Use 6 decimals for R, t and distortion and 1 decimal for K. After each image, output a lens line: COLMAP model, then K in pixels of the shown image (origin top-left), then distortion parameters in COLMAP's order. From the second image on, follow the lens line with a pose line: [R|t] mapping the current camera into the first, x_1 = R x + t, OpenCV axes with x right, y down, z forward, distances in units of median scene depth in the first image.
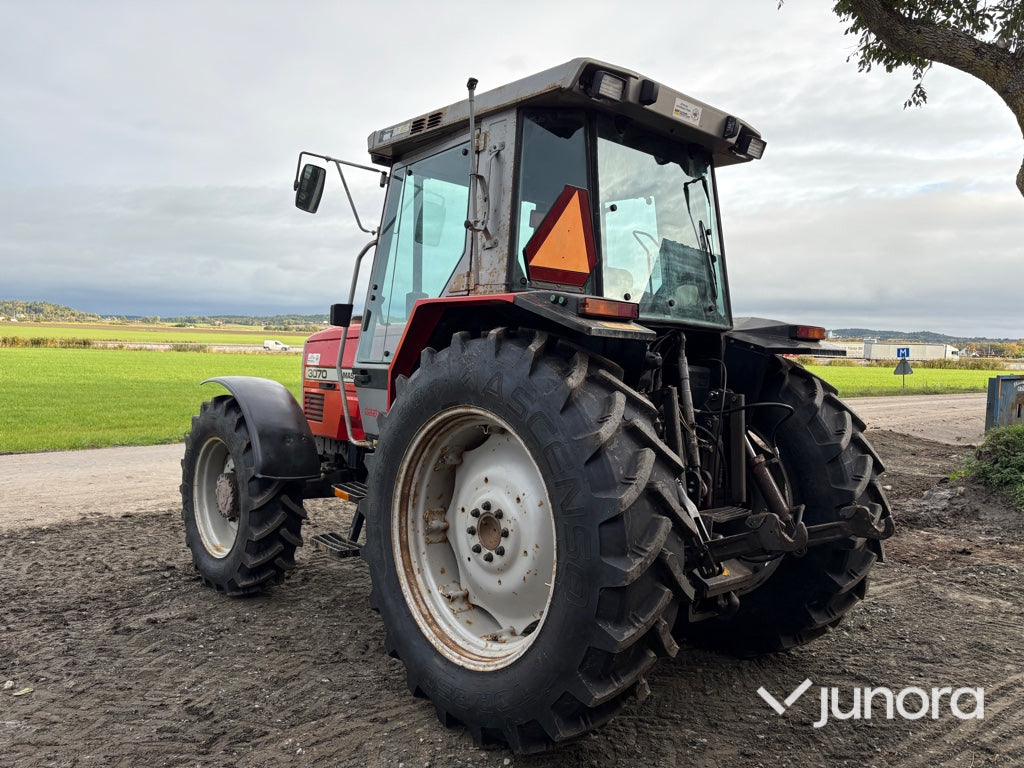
lens RADIAL K [[772.9, 0, 512.0], [0, 772.9, 384.0], [0, 0, 1]] dist [0.053311, -0.057582]
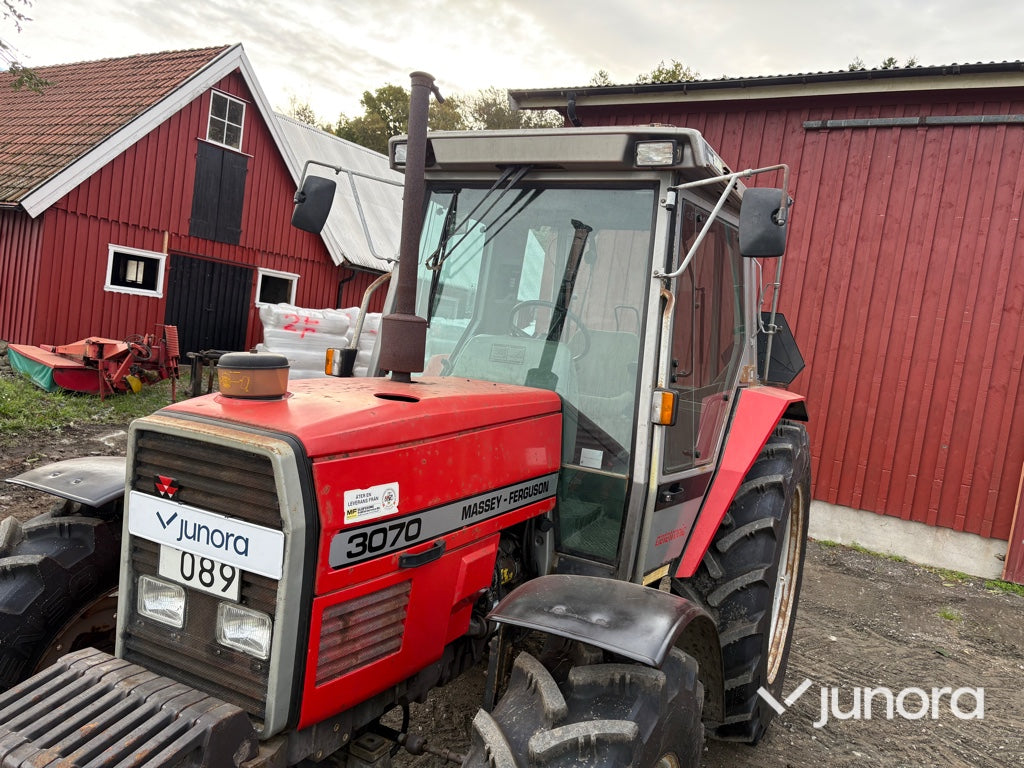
lens RADIAL K [[772.9, 0, 512.0], [0, 772.9, 384.0], [0, 0, 1]] dist [0.053311, -0.057582]
pose [[-0.346799, -0.137402, 0.927821, -0.876306], [-0.095127, 0.989263, 0.110944, -0.191777], [-0.933103, -0.049785, -0.356146, 1.560165]]
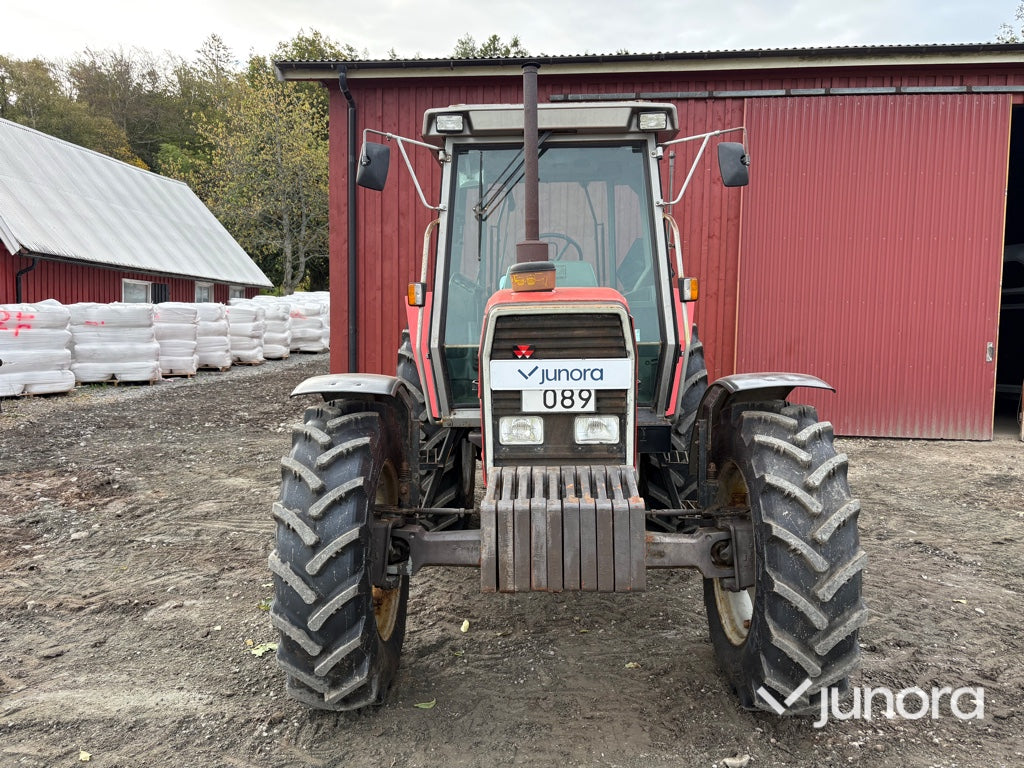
lens RADIAL K [[772.9, 0, 512.0], [0, 772.9, 384.0], [0, 0, 1]] dist [0.053311, -0.057582]
pose [[-0.720380, -0.085717, 0.688262, -0.846780], [0.001334, 0.992161, 0.124961, -0.109038], [-0.693578, 0.090938, -0.714618, 2.138763]]
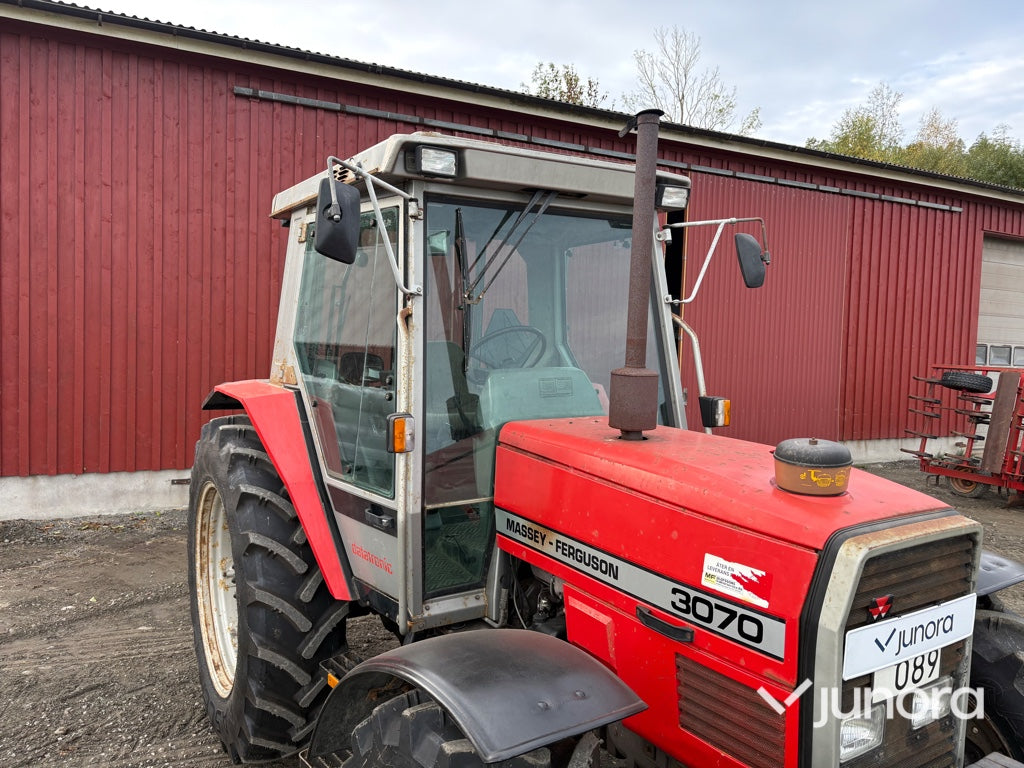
lens RADIAL K [[774.3, 0, 512.0], [0, 774.3, 384.0], [0, 0, 1]] dist [0.044668, -0.051291]
pose [[-0.981665, -0.066995, 0.178451, -0.187537], [-0.048014, 0.992921, 0.108640, -0.220454], [-0.184466, 0.098080, -0.977933, 2.073805]]
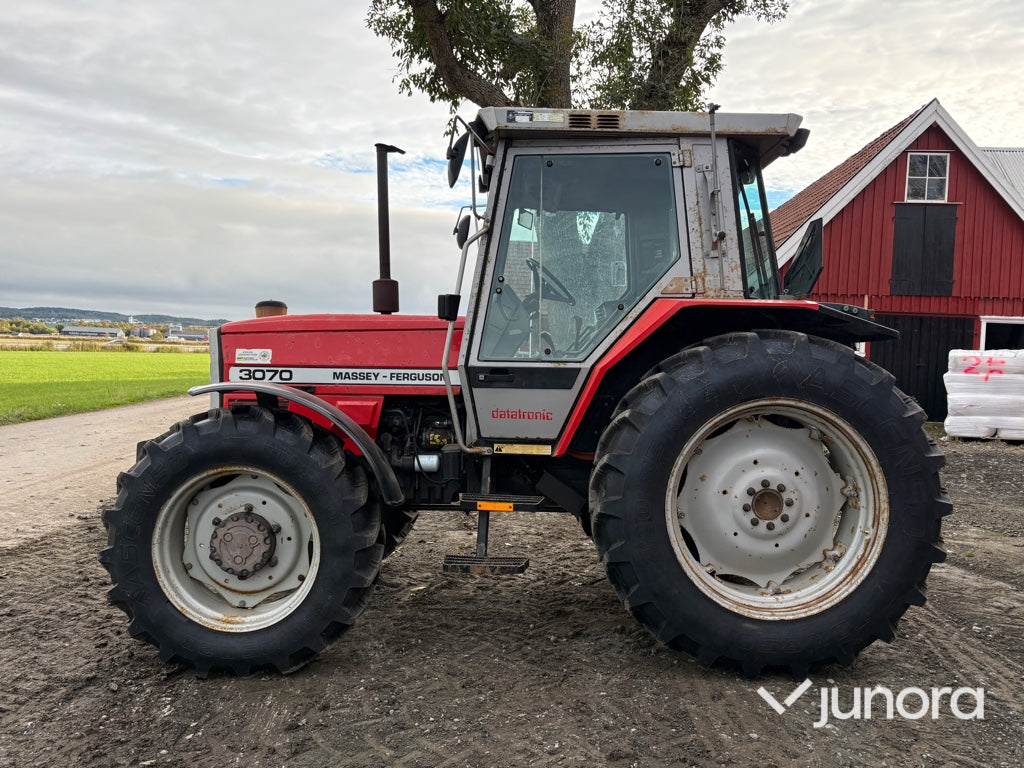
lens RADIAL K [[772.9, 0, 512.0], [0, 772.9, 384.0], [0, 0, 1]] dist [0.053311, -0.057582]
pose [[0.661259, -0.037641, 0.749212, -0.971637], [0.024735, 0.999291, 0.028374, -0.029045], [-0.749749, -0.000231, 0.661722, 0.429546]]
